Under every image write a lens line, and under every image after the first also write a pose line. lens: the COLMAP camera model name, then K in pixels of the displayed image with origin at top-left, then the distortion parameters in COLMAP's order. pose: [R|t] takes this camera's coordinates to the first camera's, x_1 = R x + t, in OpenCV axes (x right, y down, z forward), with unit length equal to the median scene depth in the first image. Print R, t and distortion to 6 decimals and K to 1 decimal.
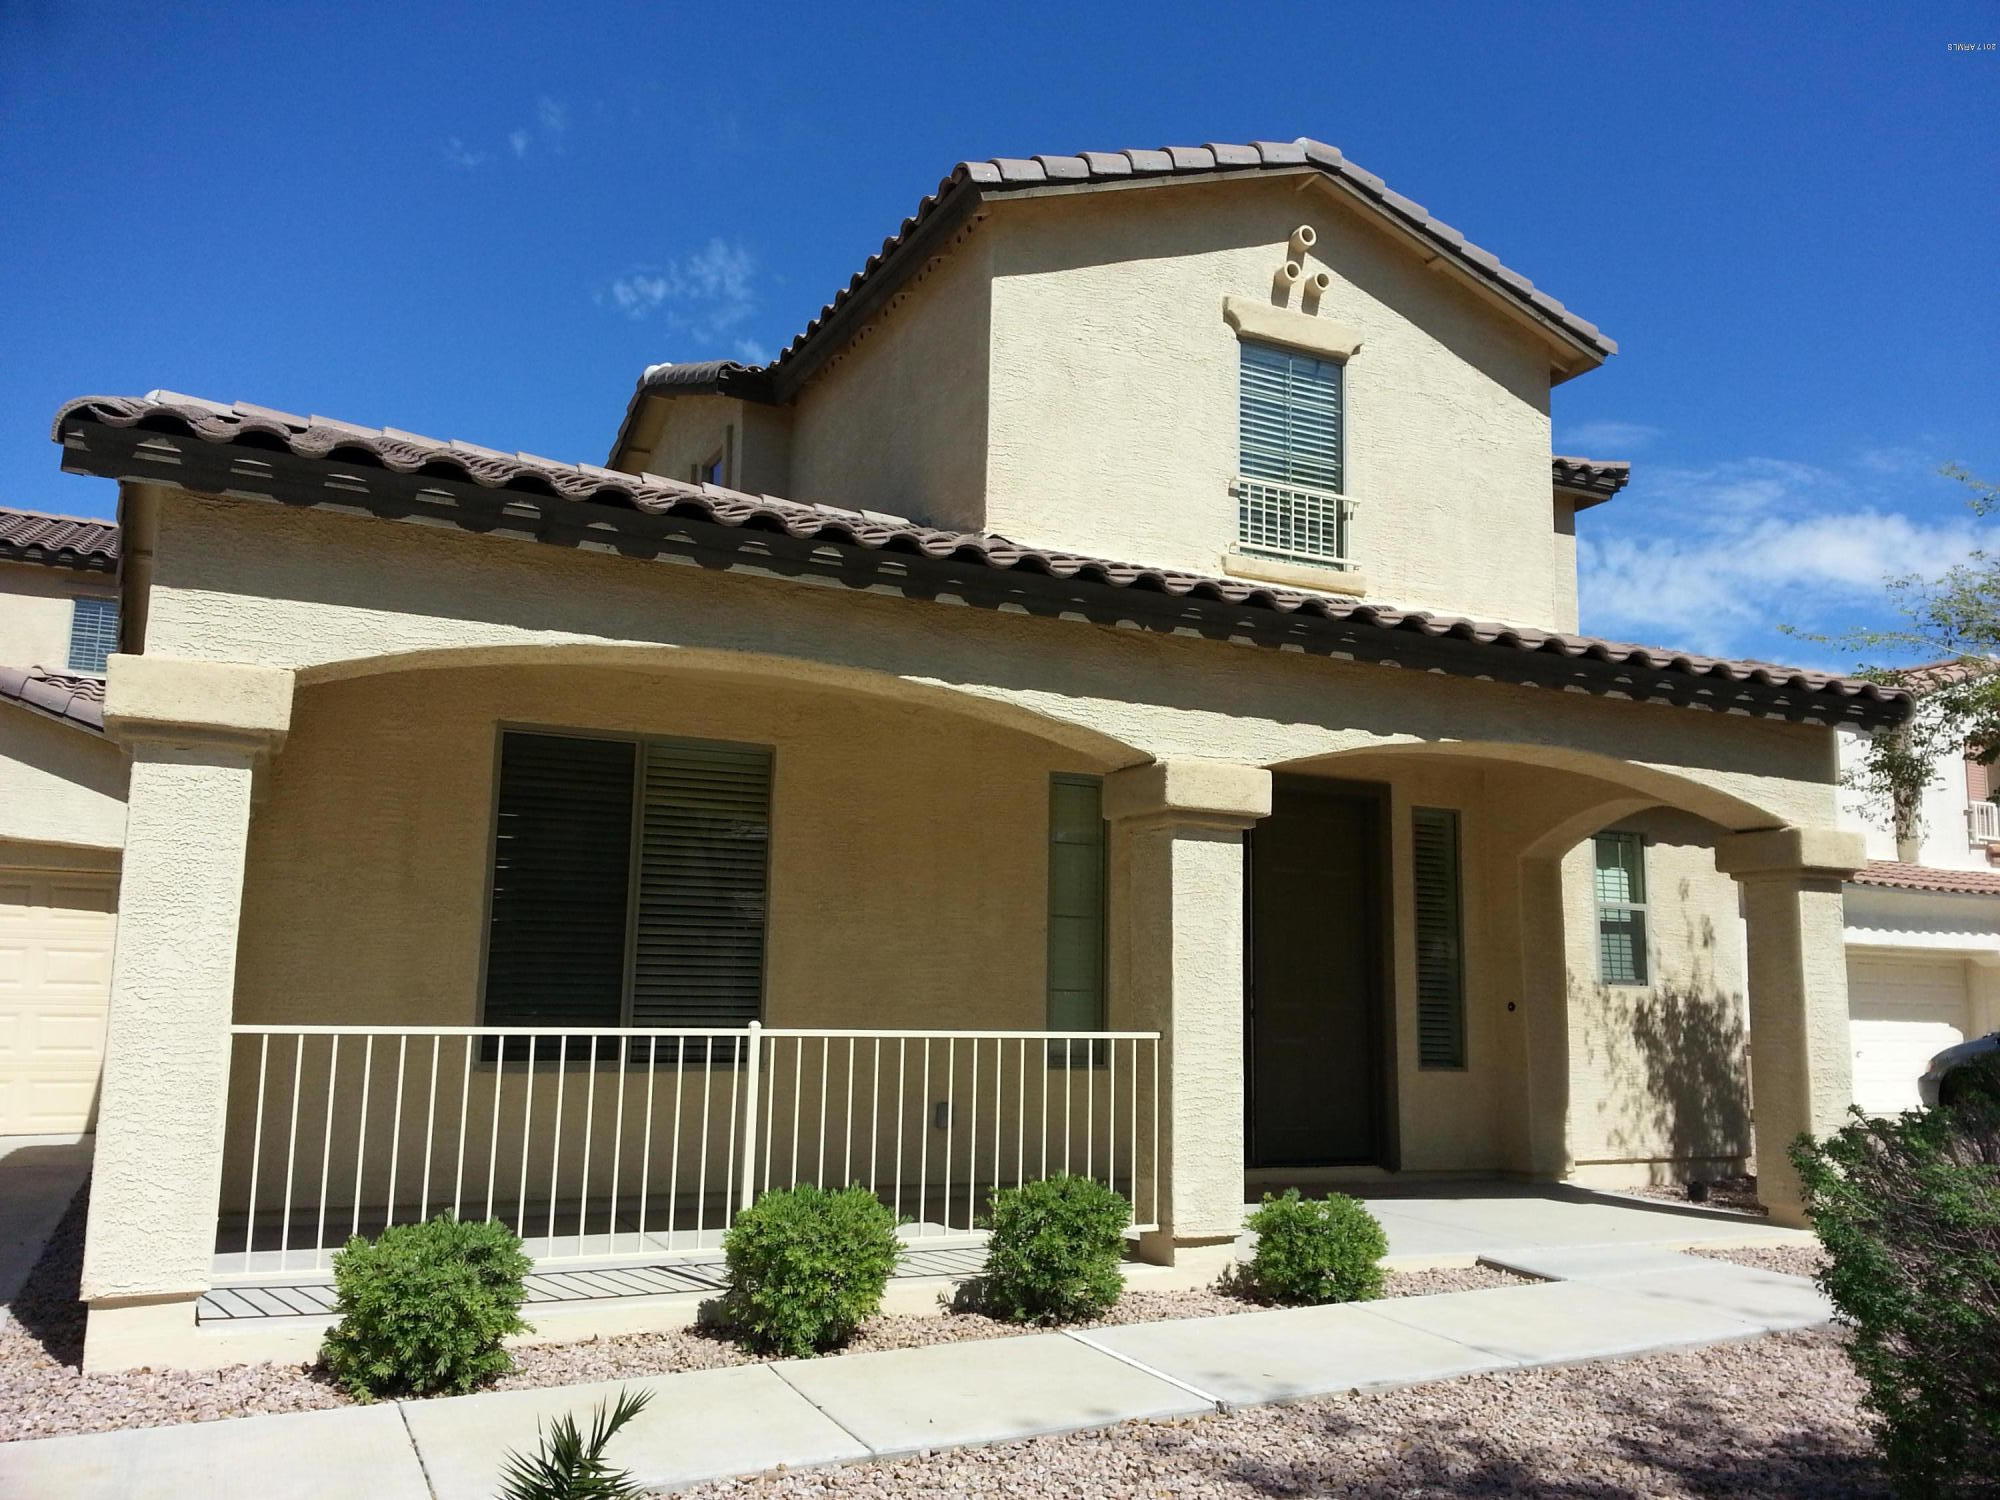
lens RADIAL K [[1623.6, 0, 1041.1], [0, 1623.6, 762.1], [0, 0, 1]] dist [0.107949, -0.171397]
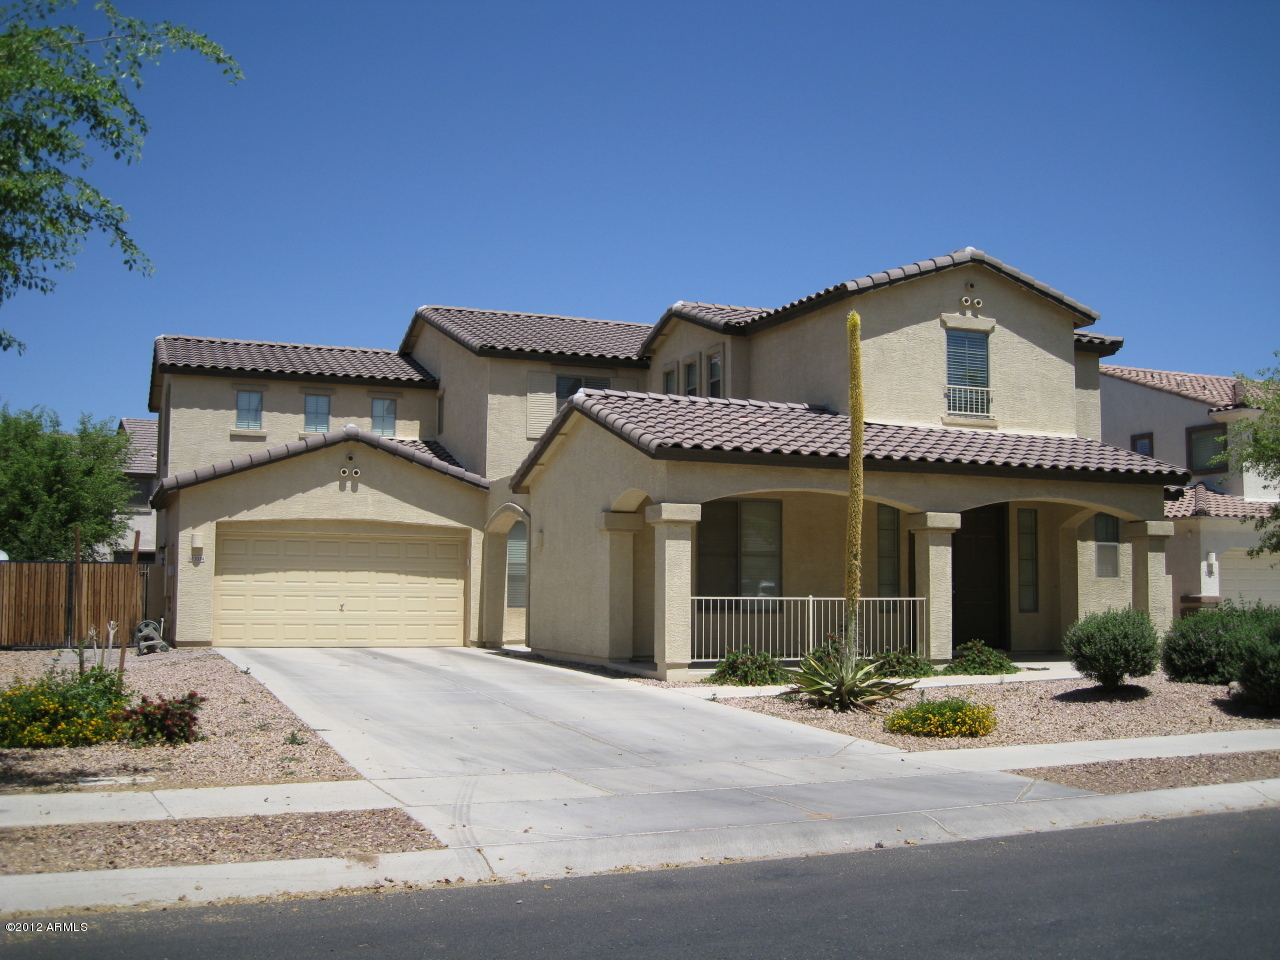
lens RADIAL K [[1363.2, 0, 640.0], [0, 1363.2, 480.0], [0, 0, 1]] dist [-0.126514, 0.028621]
pose [[0.995435, -0.015685, -0.094144, -0.171964], [0.022023, 0.997532, 0.066669, -0.188937], [0.092866, -0.068438, 0.993324, -1.244011]]
